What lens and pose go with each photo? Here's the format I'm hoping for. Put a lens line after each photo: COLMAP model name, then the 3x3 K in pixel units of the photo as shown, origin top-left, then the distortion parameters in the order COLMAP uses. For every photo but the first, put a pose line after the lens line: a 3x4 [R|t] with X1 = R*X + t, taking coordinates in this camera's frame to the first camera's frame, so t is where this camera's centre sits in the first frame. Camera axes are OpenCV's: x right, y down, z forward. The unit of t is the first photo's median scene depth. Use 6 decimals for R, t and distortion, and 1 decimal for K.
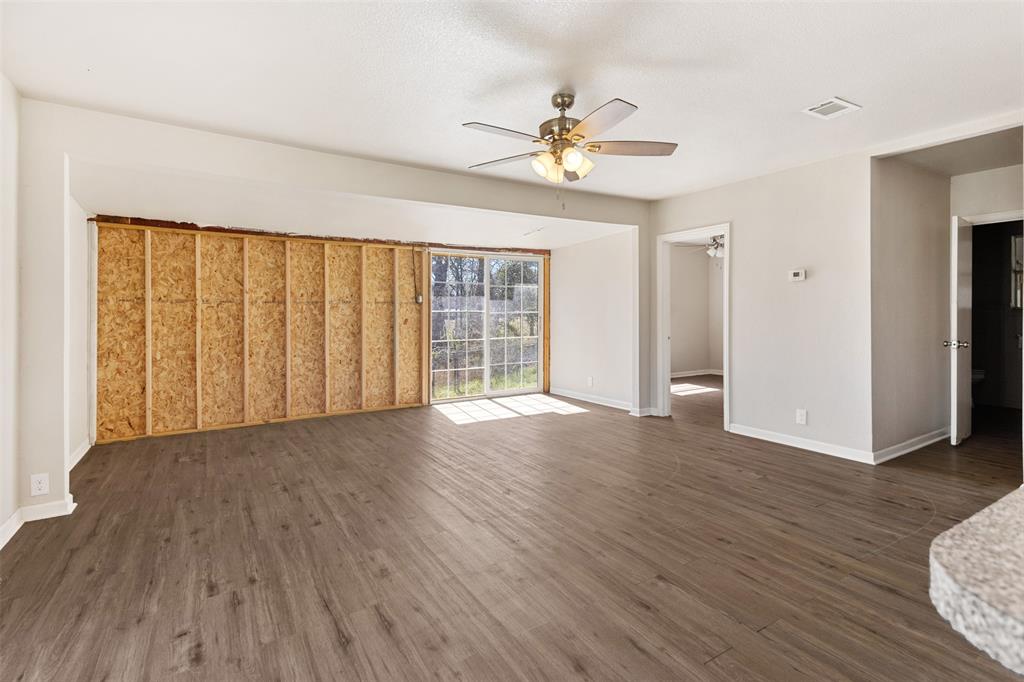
lens RADIAL K [[485.5, 0, 515.1], [0, 485.5, 315.2], [0, 0, 1]] dist [0.004455, -0.000380]
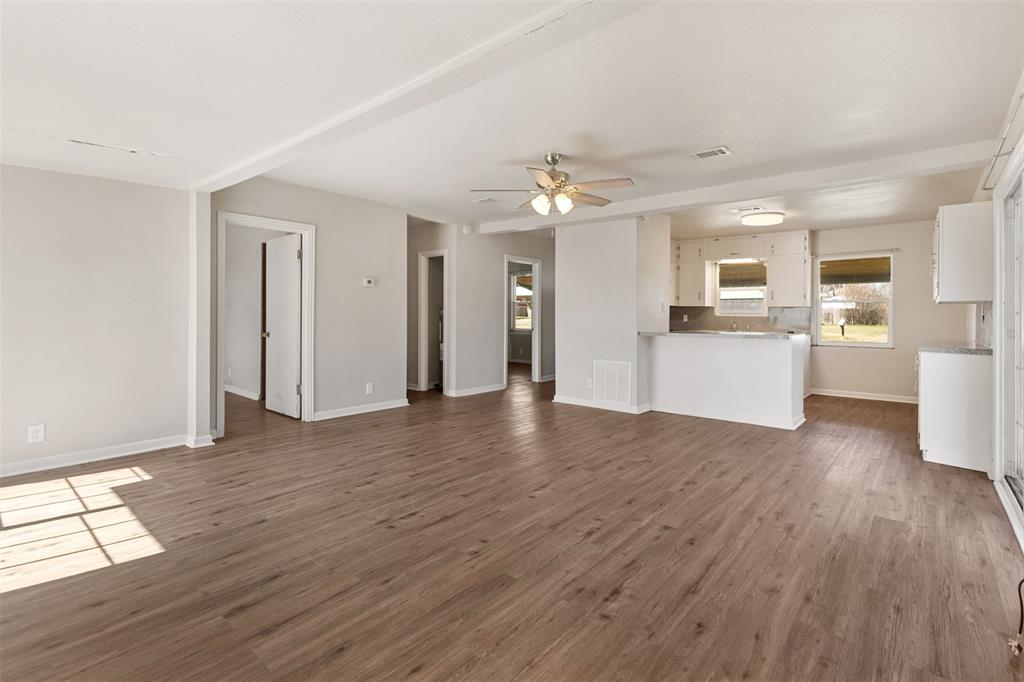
lens RADIAL K [[477.4, 0, 514.2], [0, 477.4, 312.7], [0, 0, 1]] dist [0.004569, 0.000746]
pose [[-0.294522, 0.003907, 0.955637, -0.617579], [-0.004190, 0.999977, -0.005380, 0.003731], [-0.955636, -0.005588, -0.294498, 0.790982]]
